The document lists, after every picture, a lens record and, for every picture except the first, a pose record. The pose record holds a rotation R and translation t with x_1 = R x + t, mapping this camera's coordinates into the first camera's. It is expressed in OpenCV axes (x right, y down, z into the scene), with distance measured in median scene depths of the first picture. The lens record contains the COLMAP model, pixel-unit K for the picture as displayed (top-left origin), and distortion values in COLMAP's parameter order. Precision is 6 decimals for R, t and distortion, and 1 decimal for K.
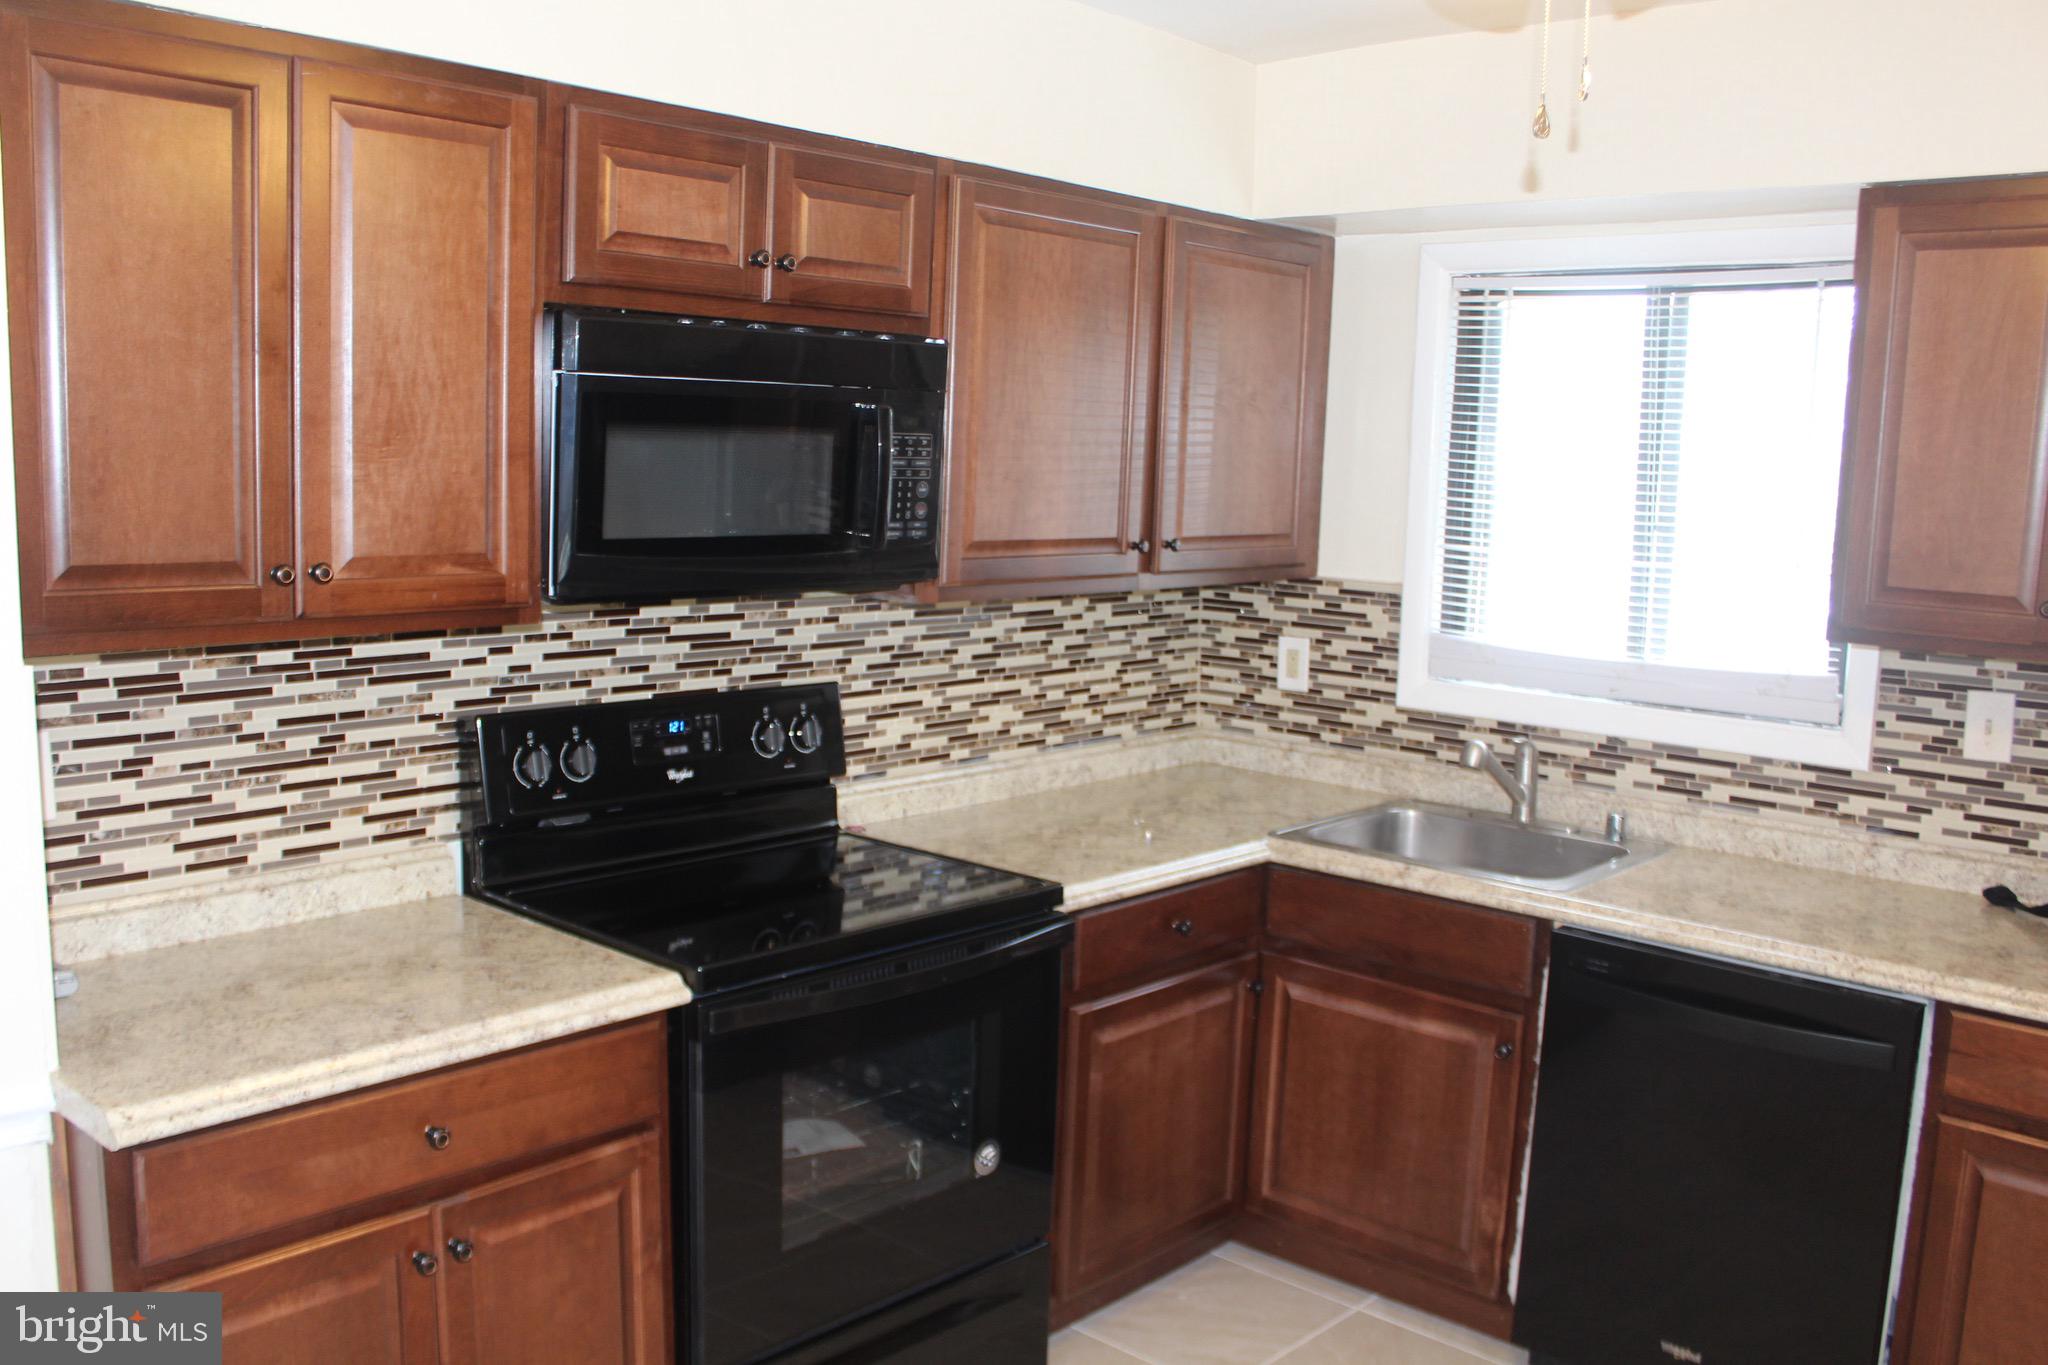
lens RADIAL K [[1777.8, 0, 981.0], [0, 1777.8, 698.6], [0, 0, 1]] dist [-0.157754, 0.145576]
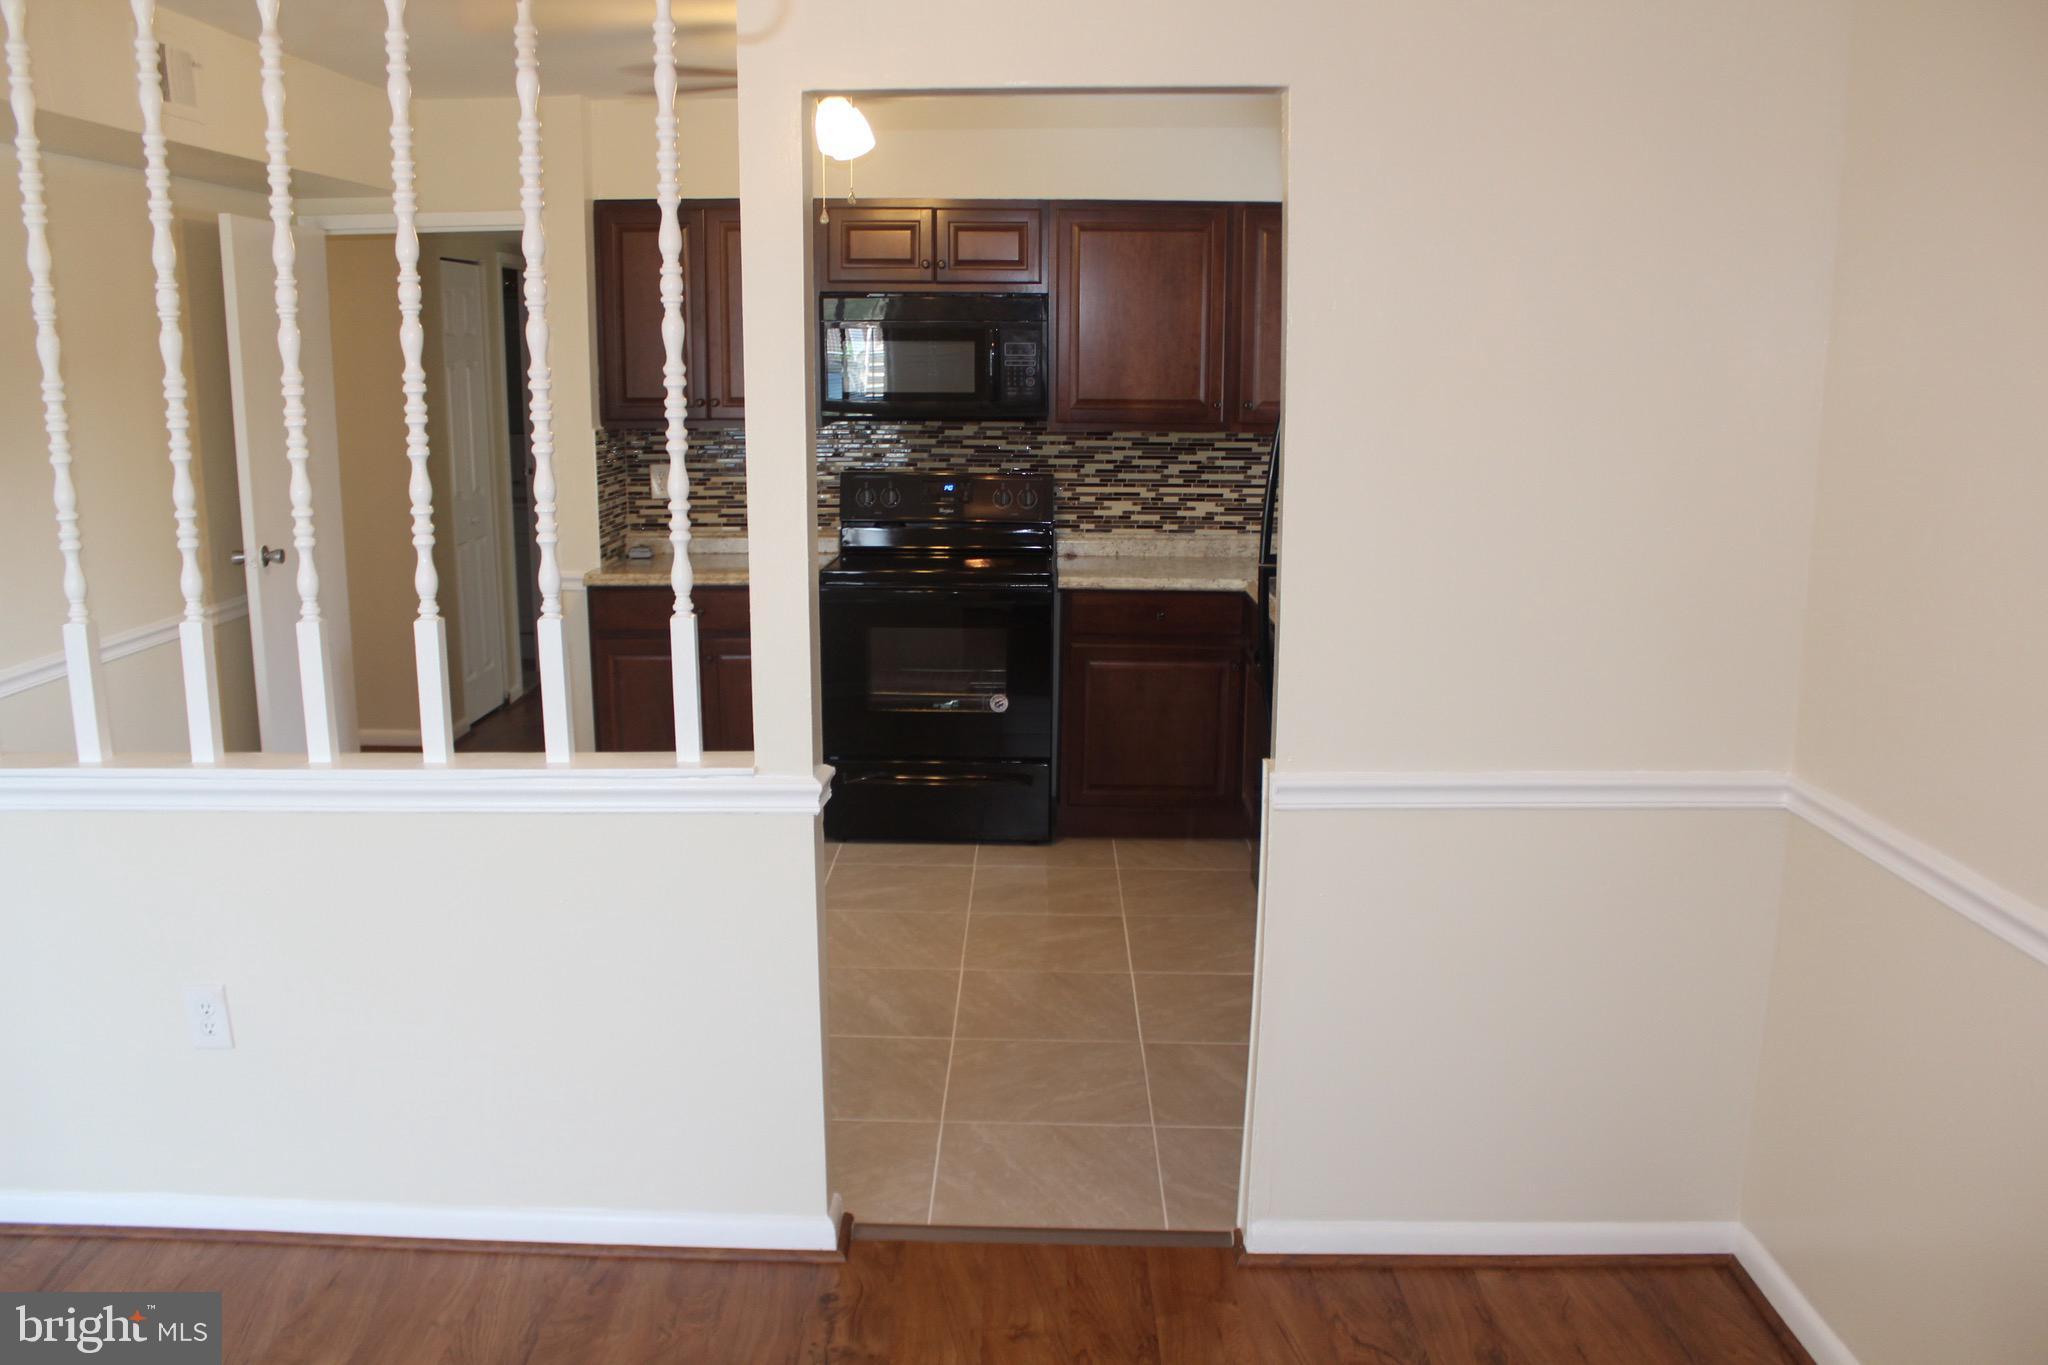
lens RADIAL K [[1680.4, 0, 991.3], [0, 1680.4, 694.8], [0, 0, 1]] dist [-0.171064, 0.147389]
pose [[0.666788, 0.124857, -0.734714, 1.254509], [-0.088435, 0.992156, 0.088348, 0.074170], [0.739982, 0.006066, 0.672599, -0.263464]]
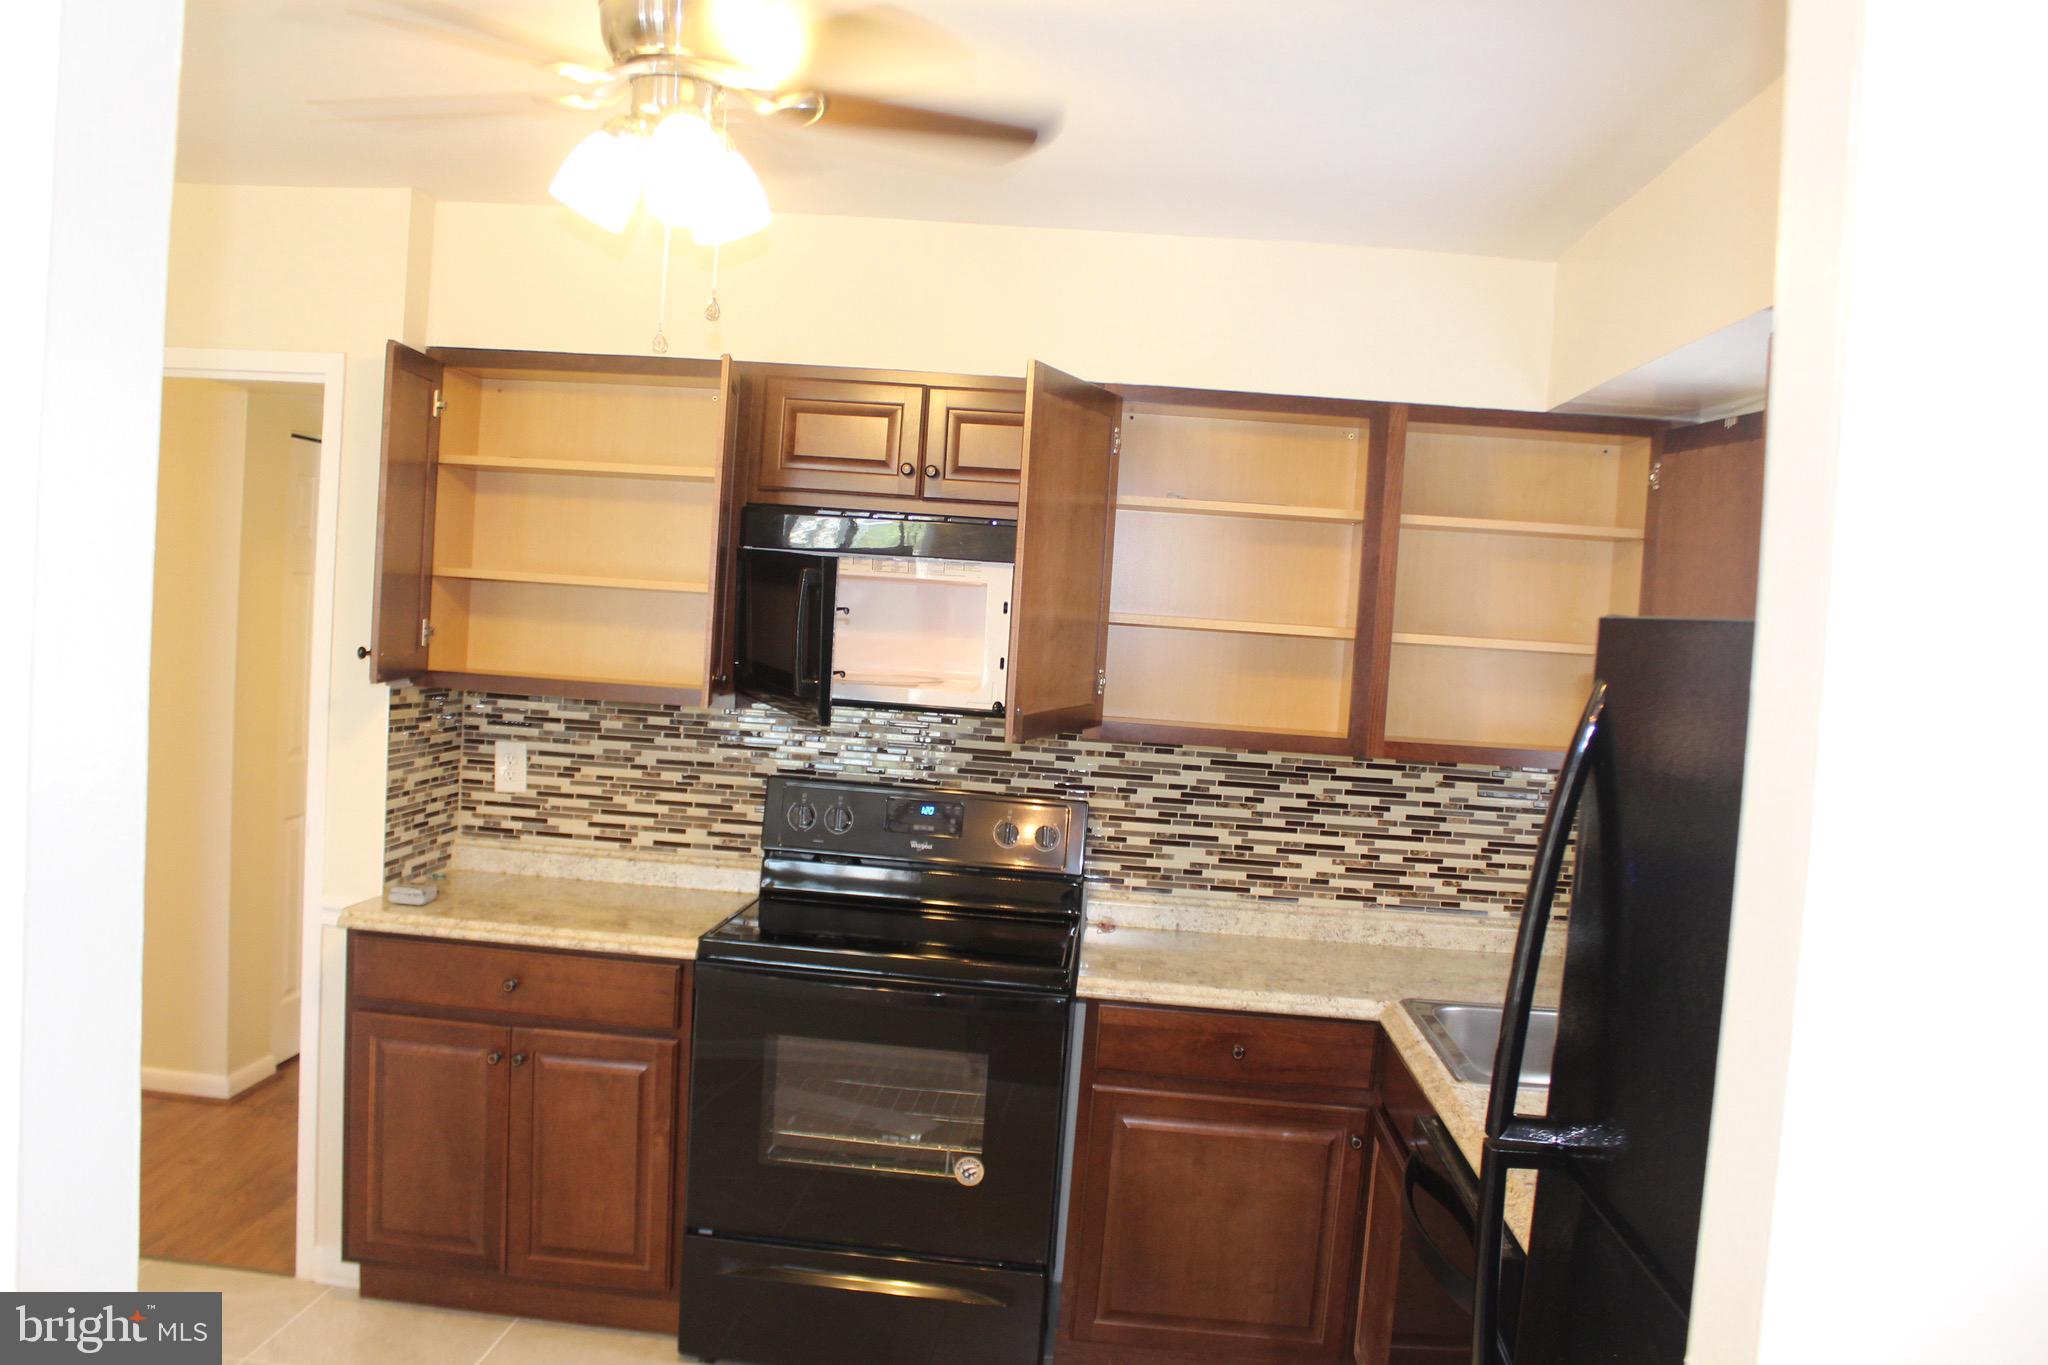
lens RADIAL K [[1680.4, 0, 991.3], [0, 1680.4, 694.8], [0, 0, 1]] dist [-0.171064, 0.147389]
pose [[0.626753, 0.055371, -0.777248, 0.808665], [-0.156504, 0.986091, -0.055952, -0.007033], [0.763339, 0.156710, 0.626702, 0.201320]]
